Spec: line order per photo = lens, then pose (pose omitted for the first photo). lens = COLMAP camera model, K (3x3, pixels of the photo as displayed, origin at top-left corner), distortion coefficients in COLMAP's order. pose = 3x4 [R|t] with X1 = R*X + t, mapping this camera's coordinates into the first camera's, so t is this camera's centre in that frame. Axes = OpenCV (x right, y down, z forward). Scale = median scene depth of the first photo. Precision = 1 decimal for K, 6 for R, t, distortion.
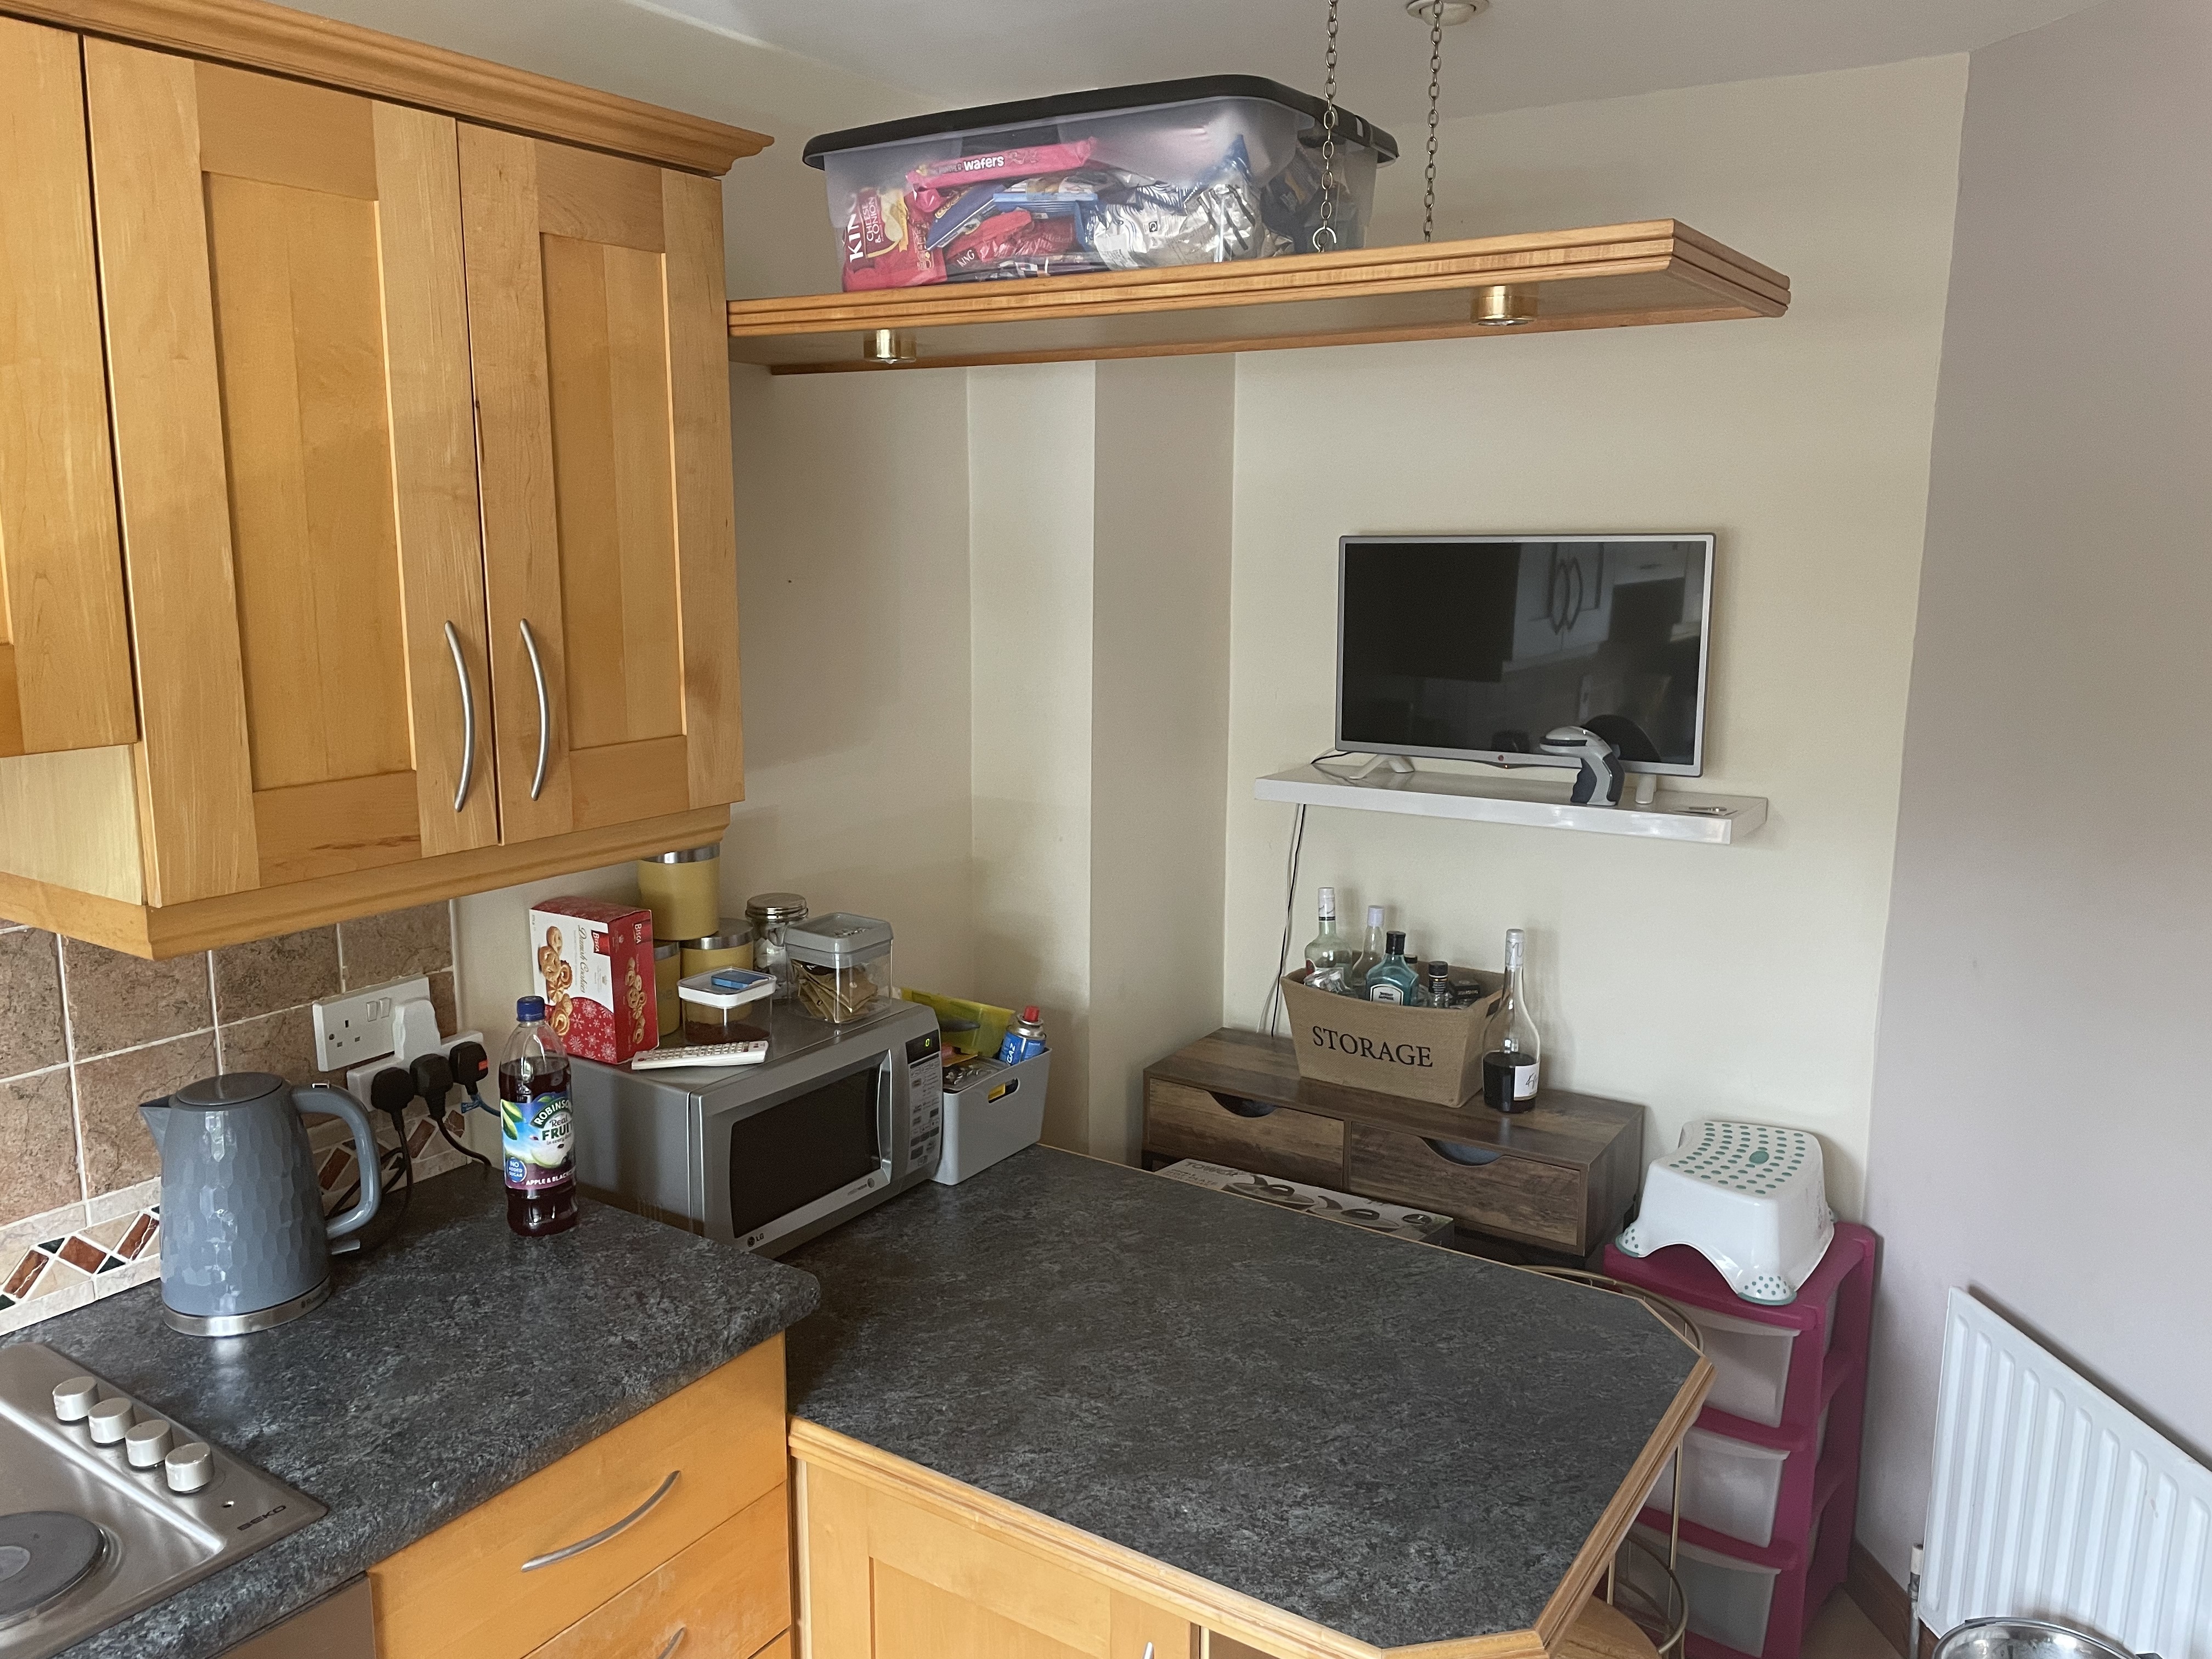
lens RADIAL K [[1666.6, 0, 1117.4], [0, 1666.6, 822.6], [0, 0, 1]] dist [0.061241, -0.083462]
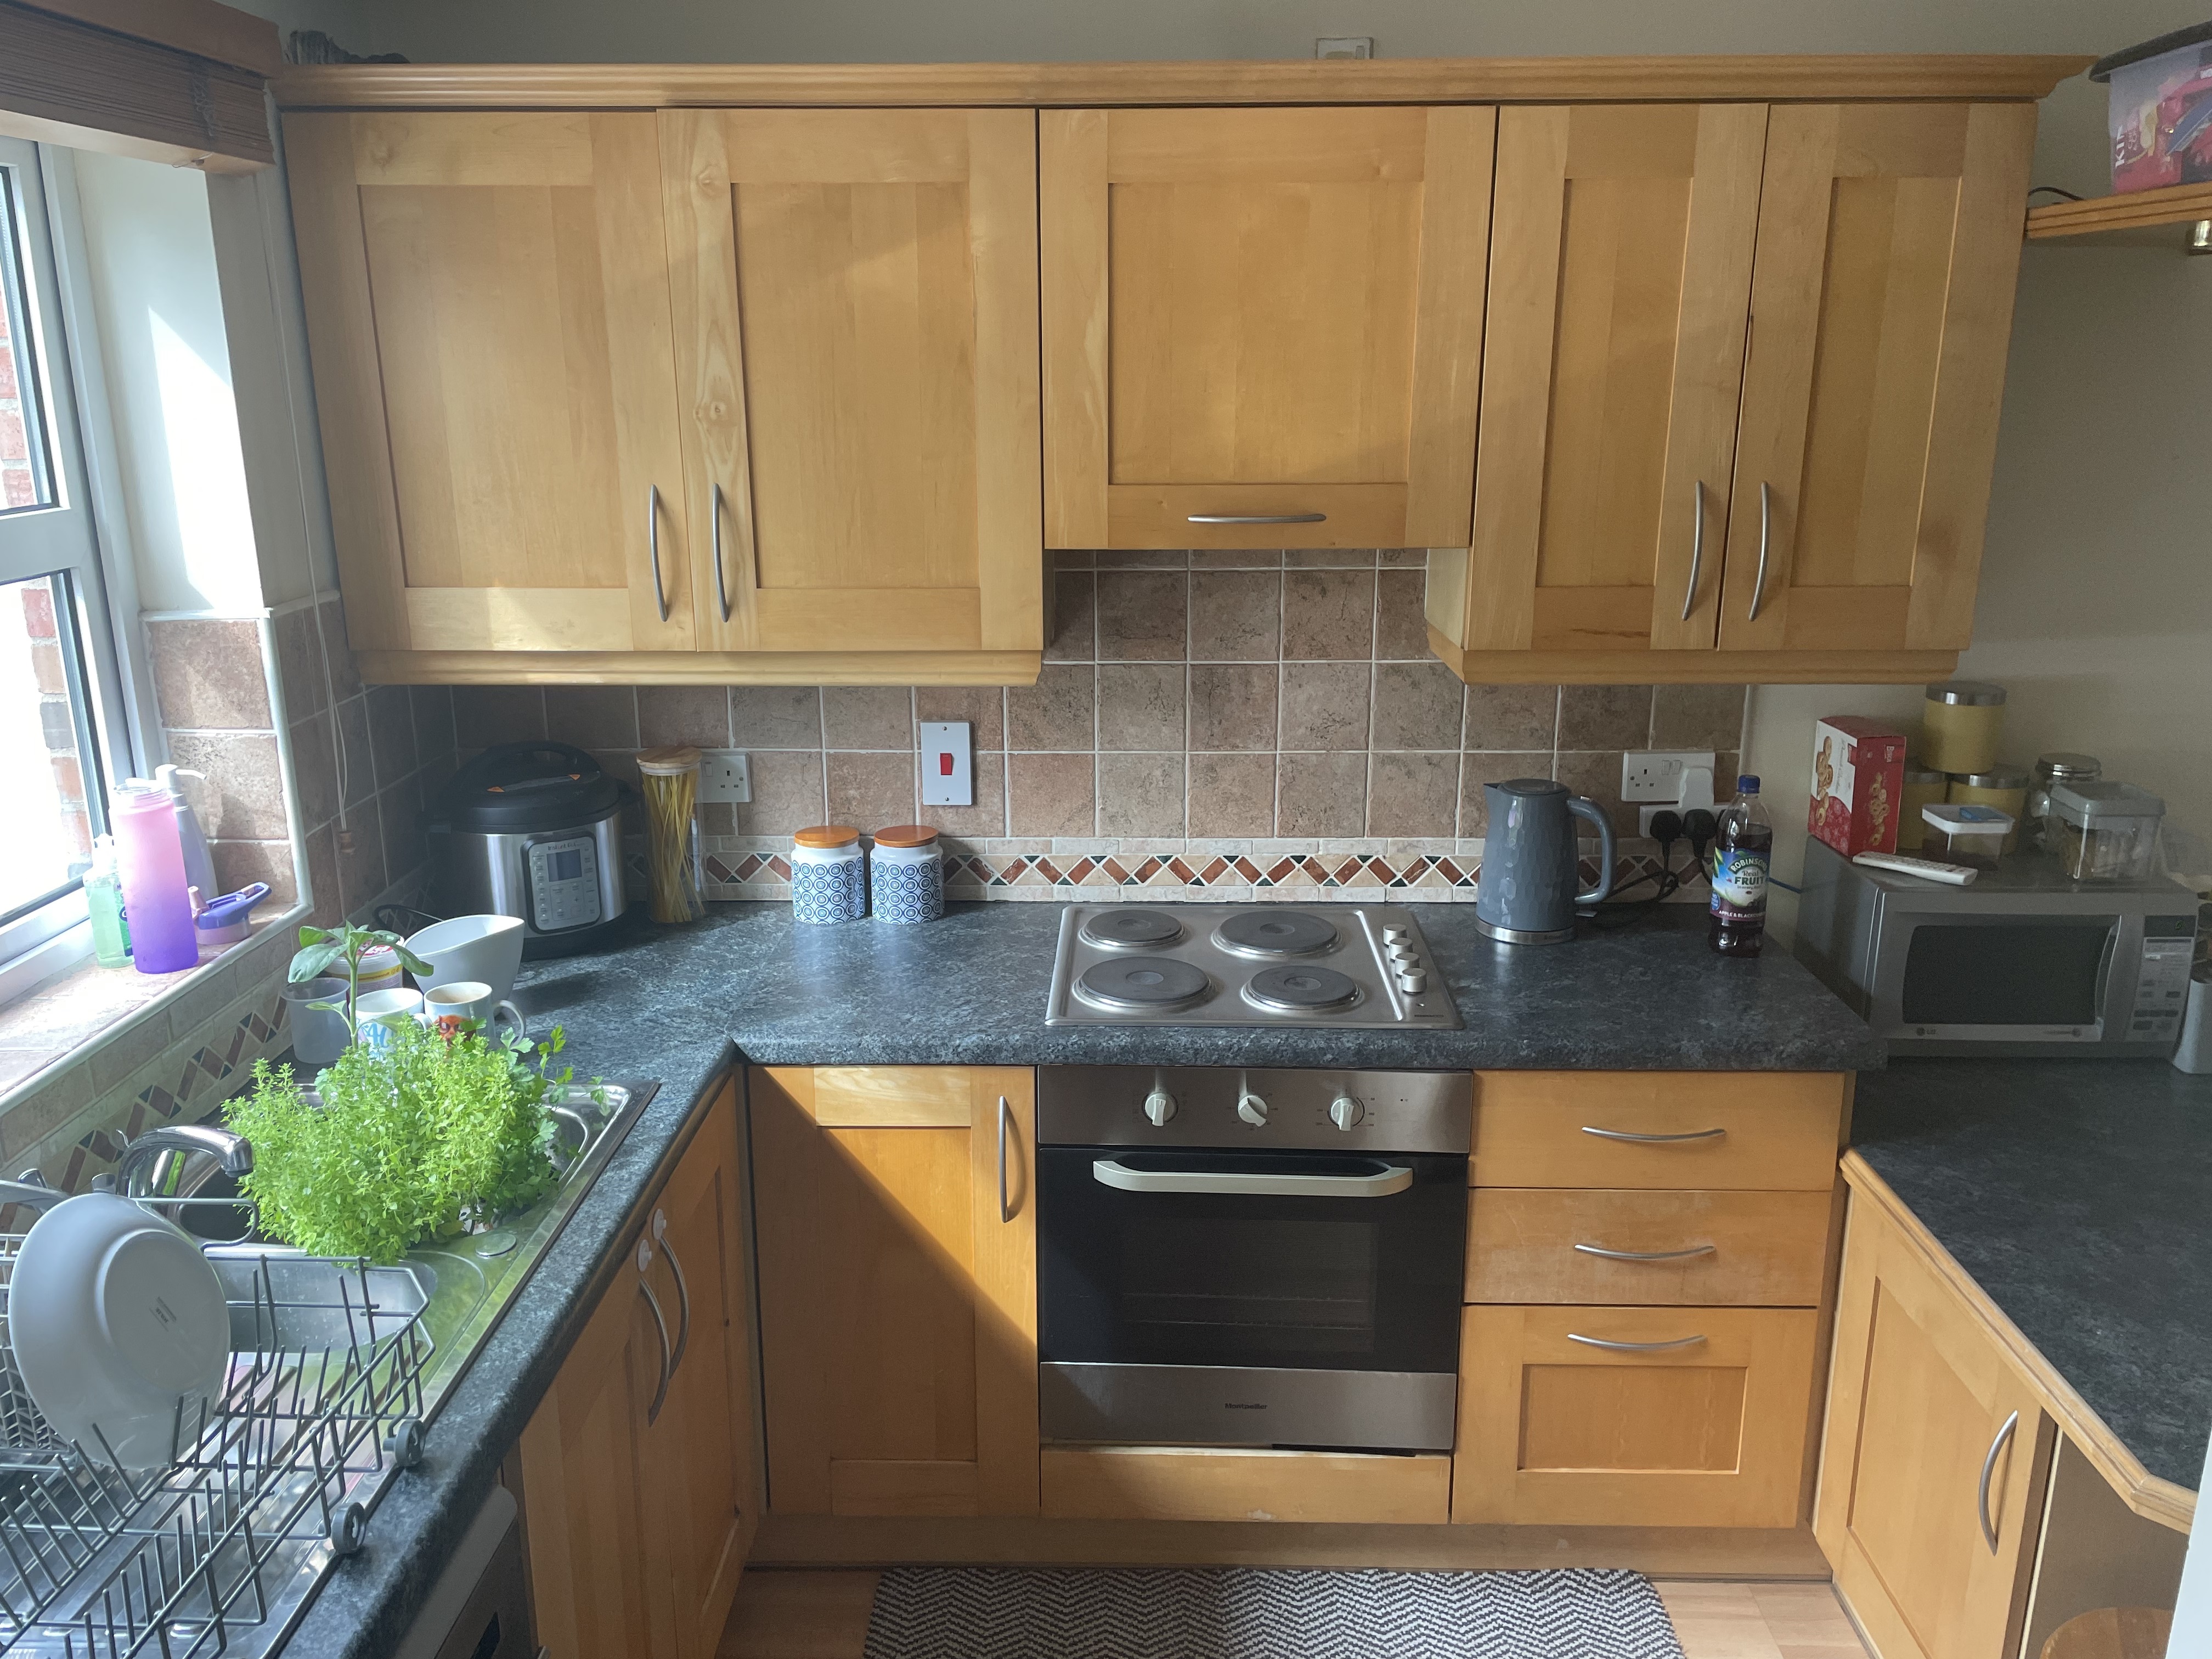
lens RADIAL K [[1666.6, 0, 1092.4], [0, 1666.6, 835.6], [0, 0, 1]] dist [0.061241, -0.083462]
pose [[0.523179, 0.222177, -0.822752, 0.482405], [-0.145738, 0.974523, 0.170488, 0.001513], [0.839669, 0.030710, 0.542229, -0.142460]]
